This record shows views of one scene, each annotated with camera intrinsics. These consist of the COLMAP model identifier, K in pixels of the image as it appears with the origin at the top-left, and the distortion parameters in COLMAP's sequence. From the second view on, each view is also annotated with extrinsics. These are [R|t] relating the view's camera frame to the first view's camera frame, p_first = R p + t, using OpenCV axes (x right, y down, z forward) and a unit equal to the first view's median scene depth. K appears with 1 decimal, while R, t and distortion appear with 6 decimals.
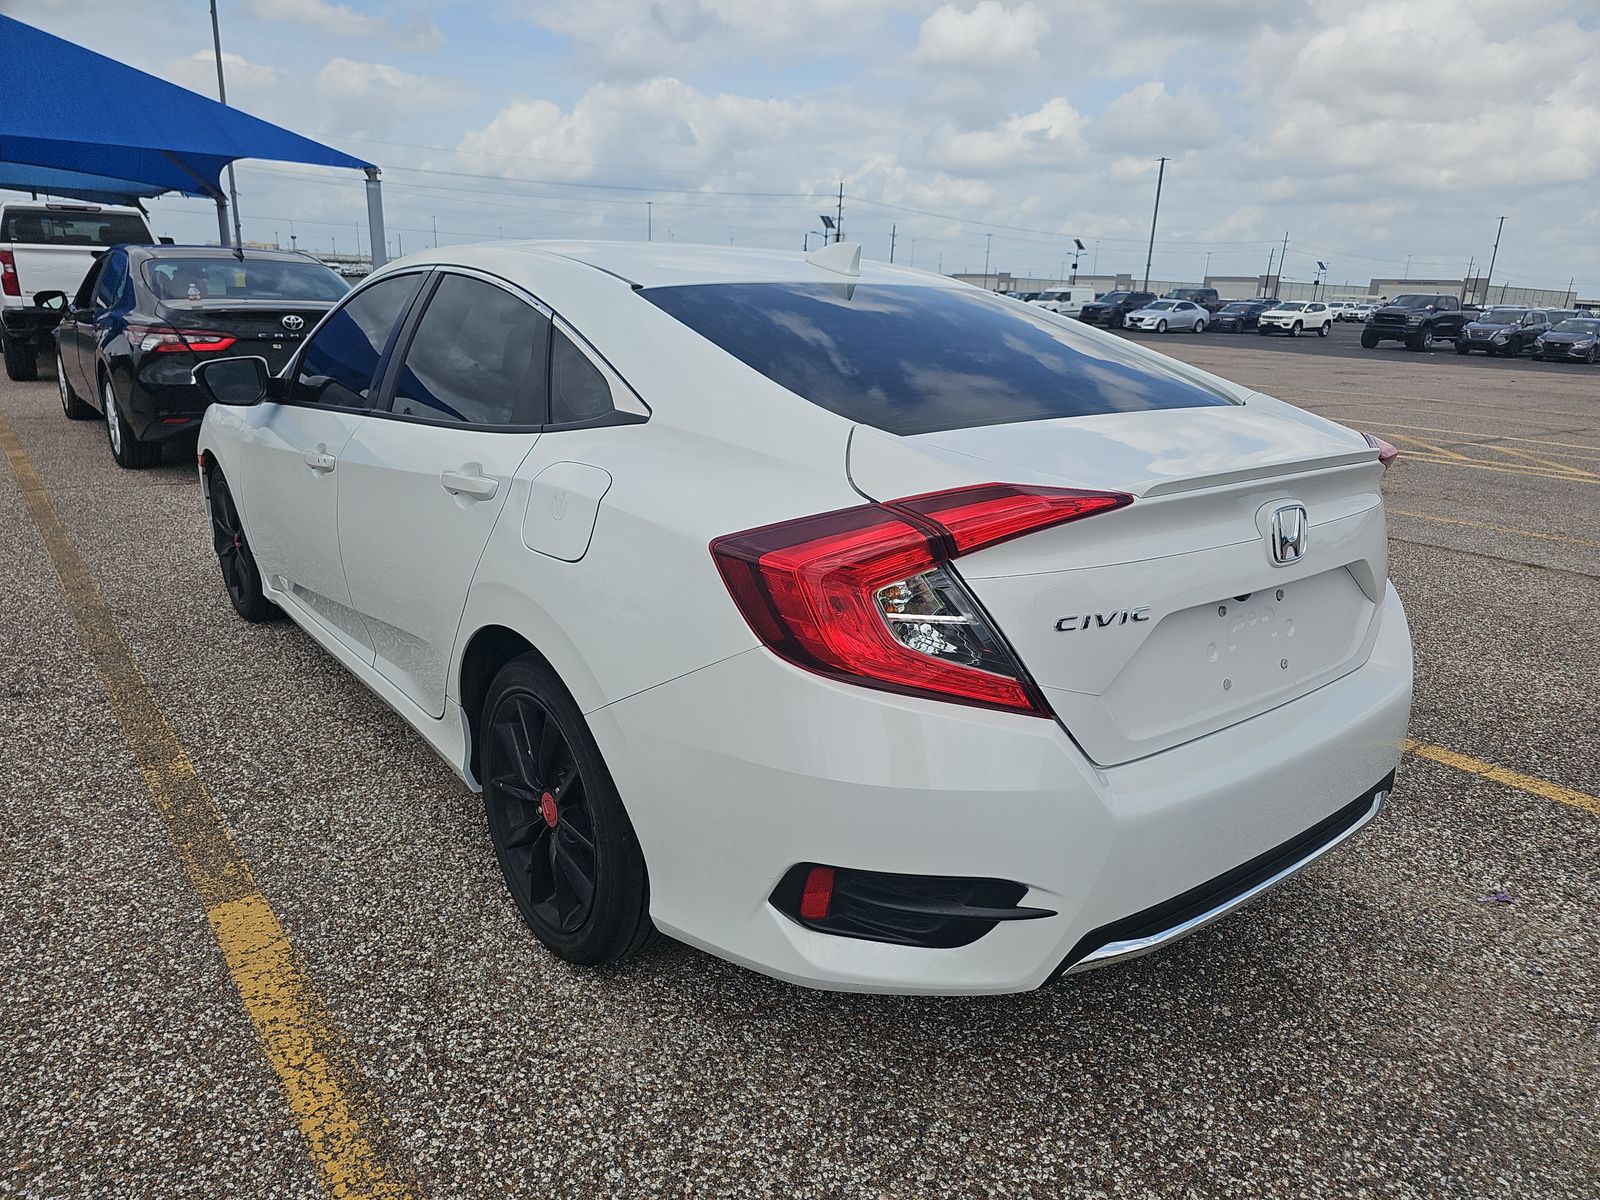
lens RADIAL K [[1110.3, 0, 800.0], [0, 1110.3, 600.0], [0, 0, 1]] dist [0.030780, -0.029550]
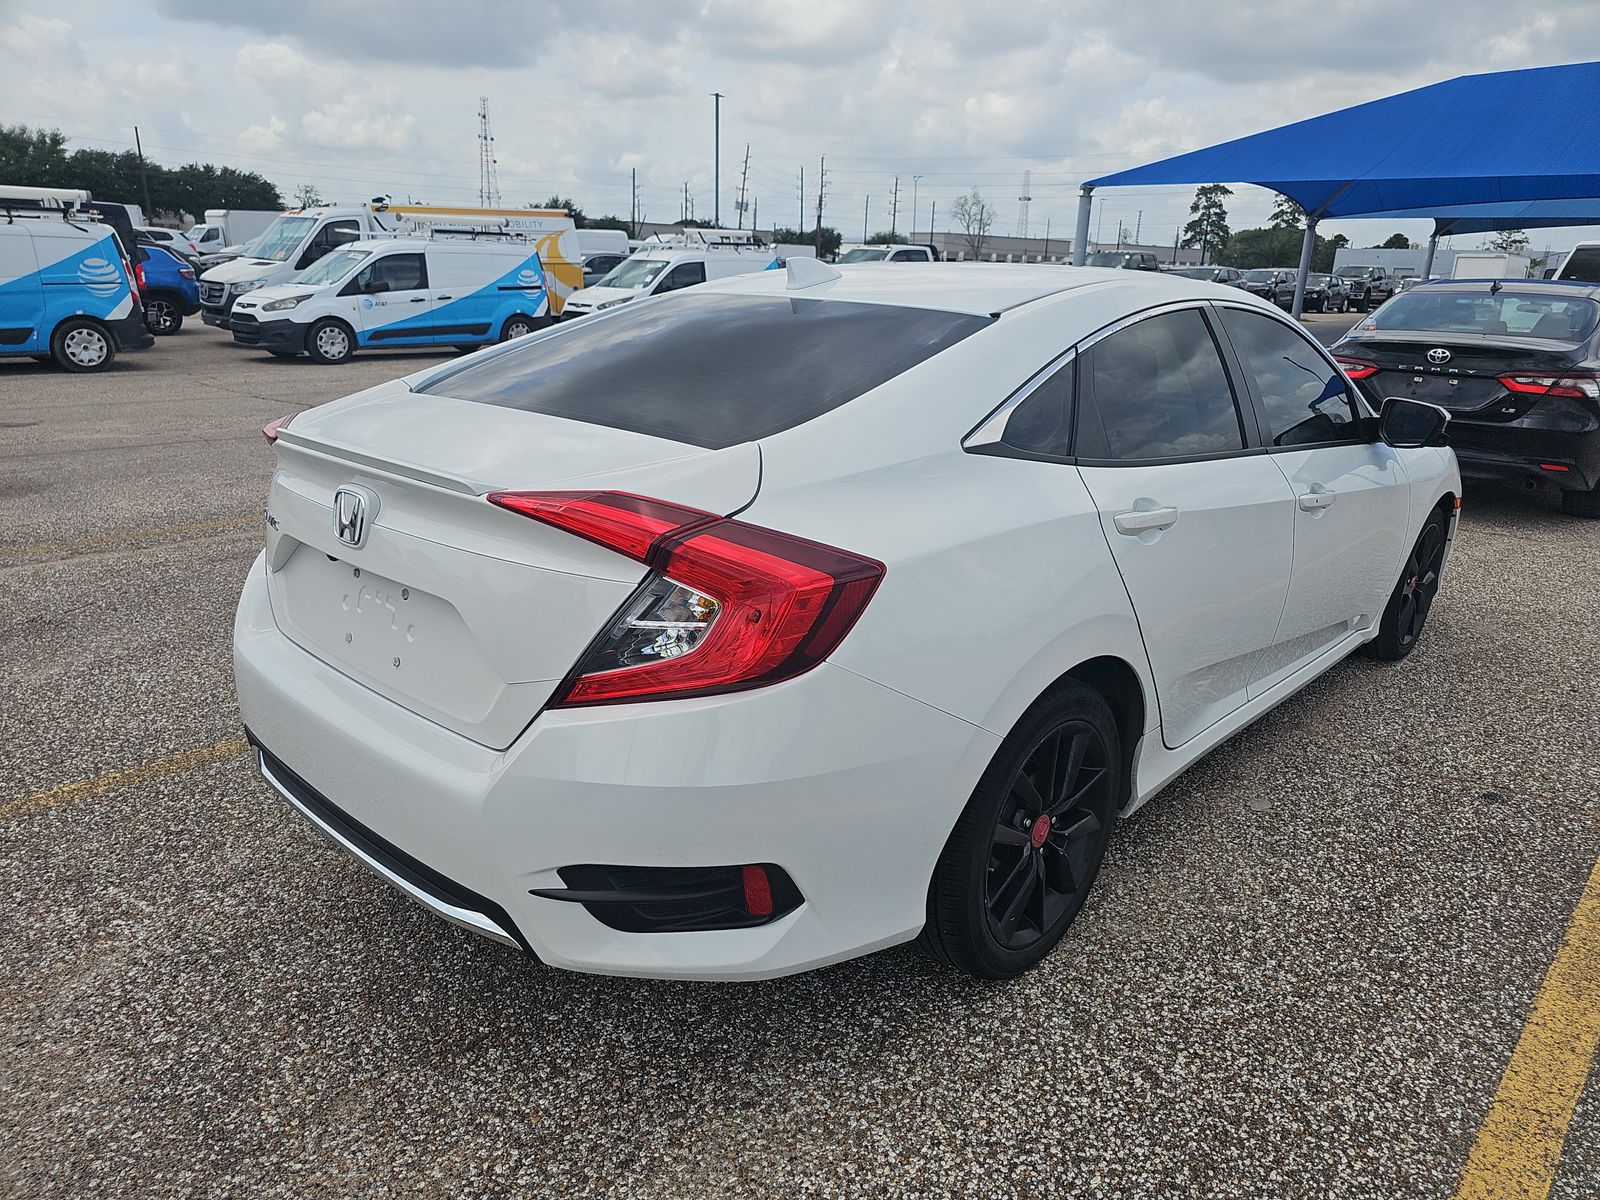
lens RADIAL K [[1100.3, 0, 800.0], [0, 1100.3, 600.0], [0, 0, 1]] dist [0.024745, -0.021237]
pose [[0.123481, 0.258566, -0.958069, 0.442648], [-0.291967, 0.932191, 0.213952, -0.097816], [0.948424, 0.253305, 0.190601, 0.357384]]
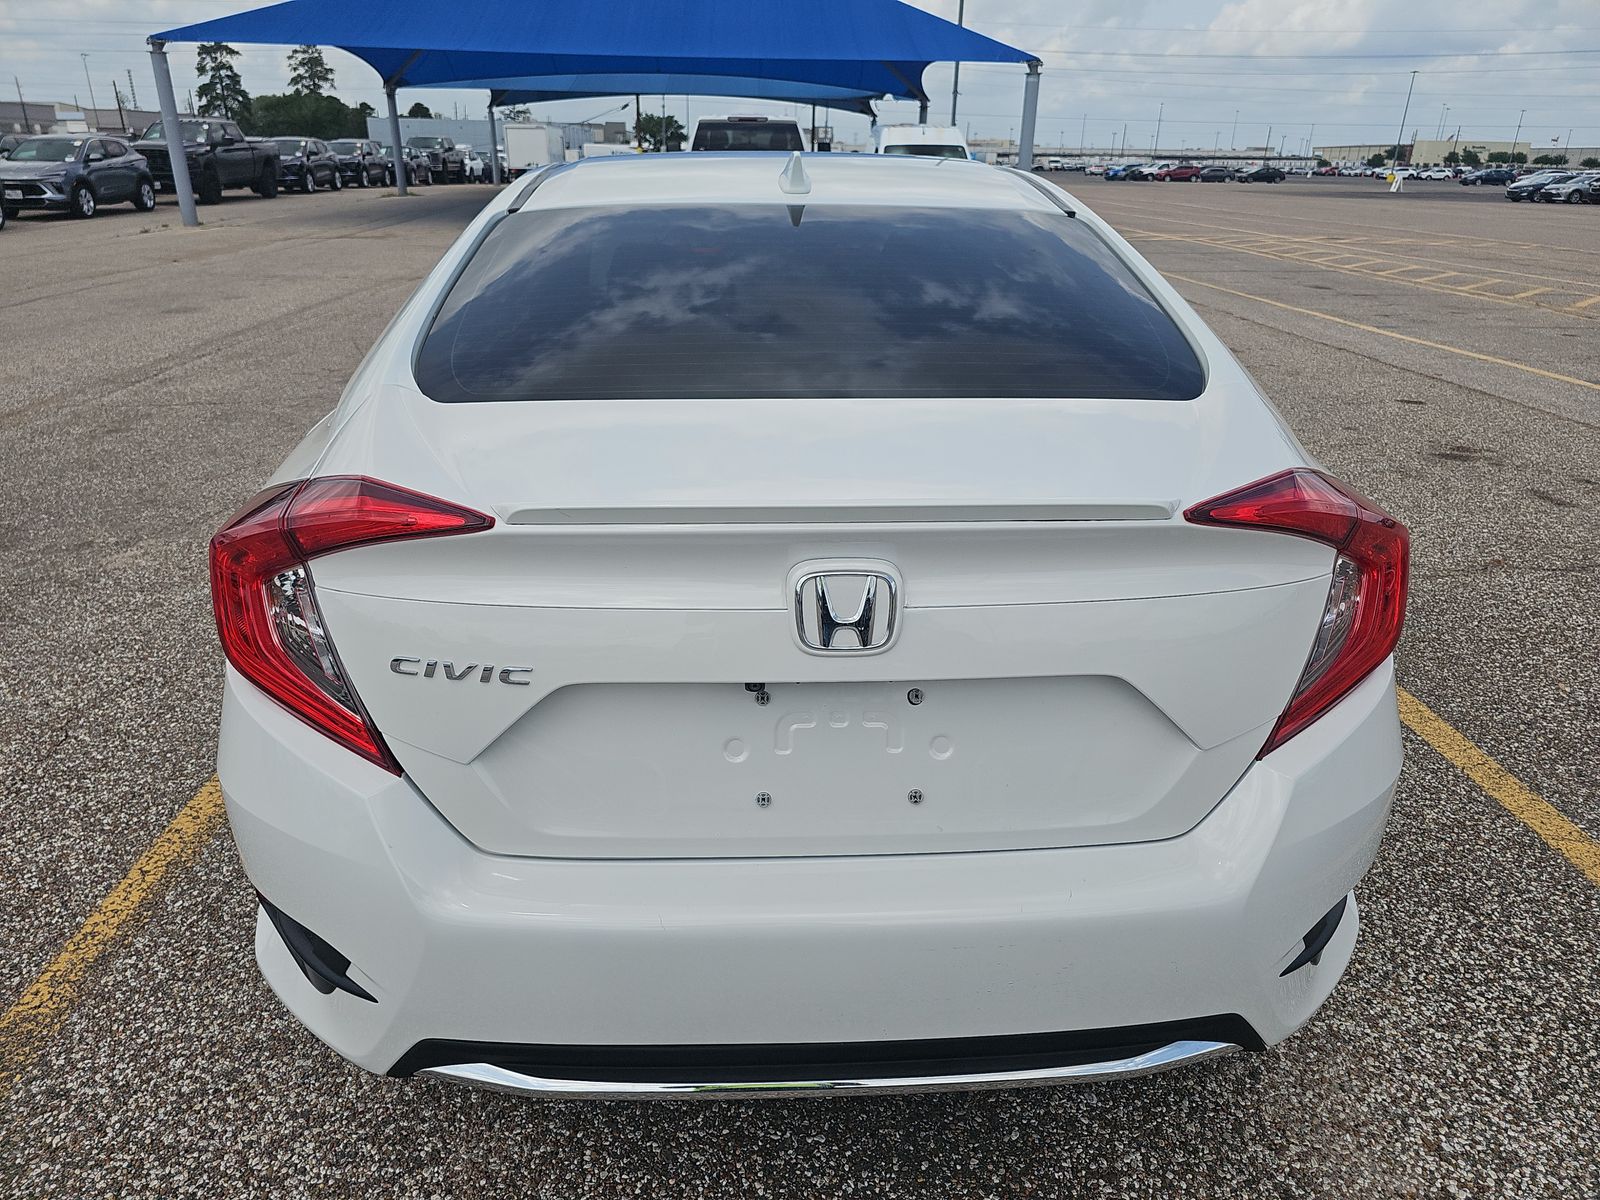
lens RADIAL K [[1100.3, 0, 800.0], [0, 1100.3, 600.0], [0, 0, 1]] dist [0.024745, -0.021237]
pose [[0.805375, 0.198207, -0.558646, 0.227319], [-0.146085, 0.979739, 0.137005, -0.043897], [0.574483, -0.028730, 0.818012, 0.132039]]
